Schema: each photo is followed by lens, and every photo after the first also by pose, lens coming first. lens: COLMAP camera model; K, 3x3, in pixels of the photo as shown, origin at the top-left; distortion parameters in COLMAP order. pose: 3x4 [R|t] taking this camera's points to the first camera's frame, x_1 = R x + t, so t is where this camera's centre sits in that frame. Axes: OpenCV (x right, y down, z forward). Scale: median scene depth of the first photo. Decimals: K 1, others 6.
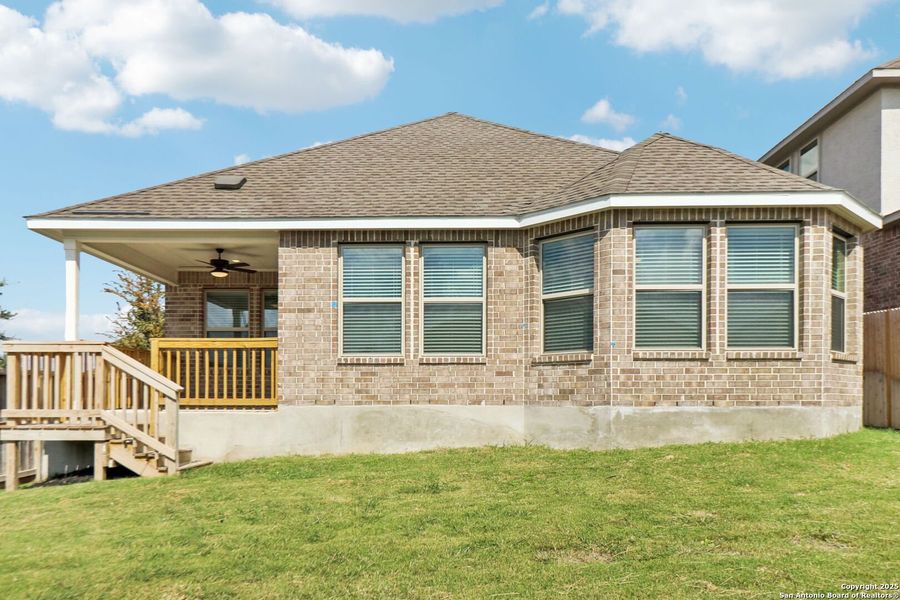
lens RADIAL K [[703.2, 0, 423.2], [0, 703.2, 393.2], [0, 0, 1]] dist [0.018534, -0.002634]
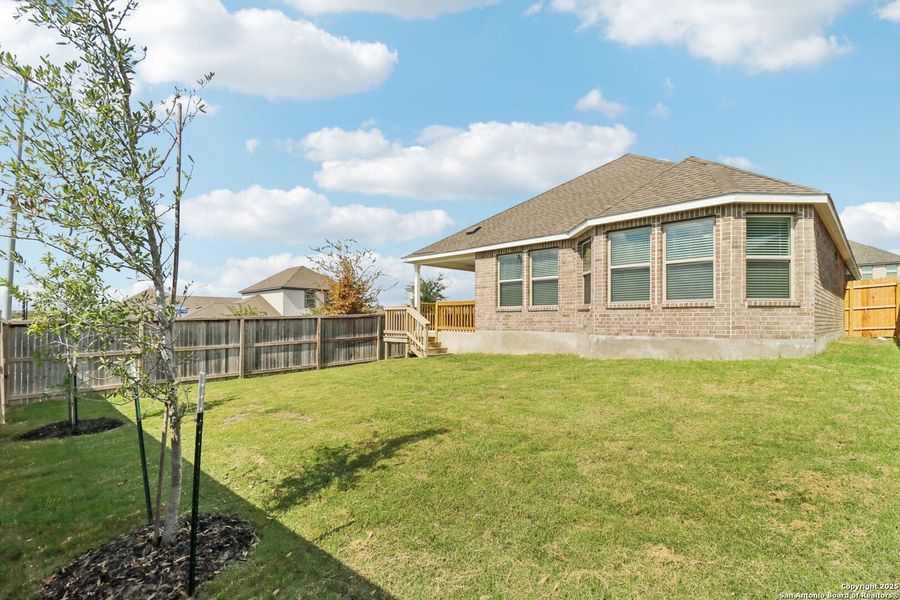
lens RADIAL K [[421.1, 0, 437.8], [0, 421.1, 313.1], [0, 0, 1]] dist [0.000879, -0.000585]
pose [[0.717378, -0.011089, -0.696596, 0.682025], [0.010124, 0.999934, -0.005493, -0.033284], [0.696610, -0.003112, 0.717443, -0.052539]]
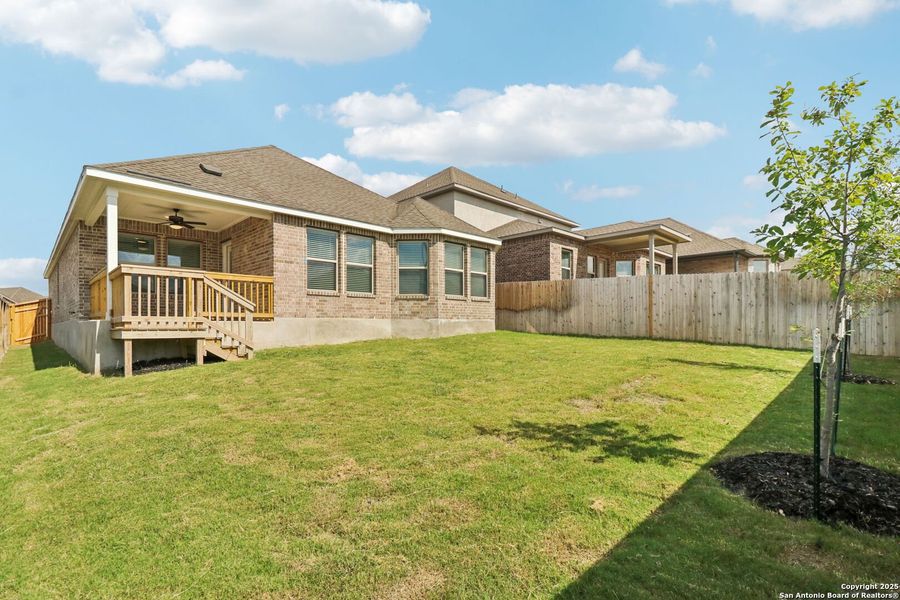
lens RADIAL K [[444.1, 0, 435.9], [0, 444.1, 323.4], [0, 0, 1]] dist [0.020852, -0.028045]
pose [[0.698412, 0.005236, 0.715677, -0.728791], [-0.004727, 0.999985, -0.002703, 0.034384], [-0.715680, -0.001495, 0.698426, -0.010902]]
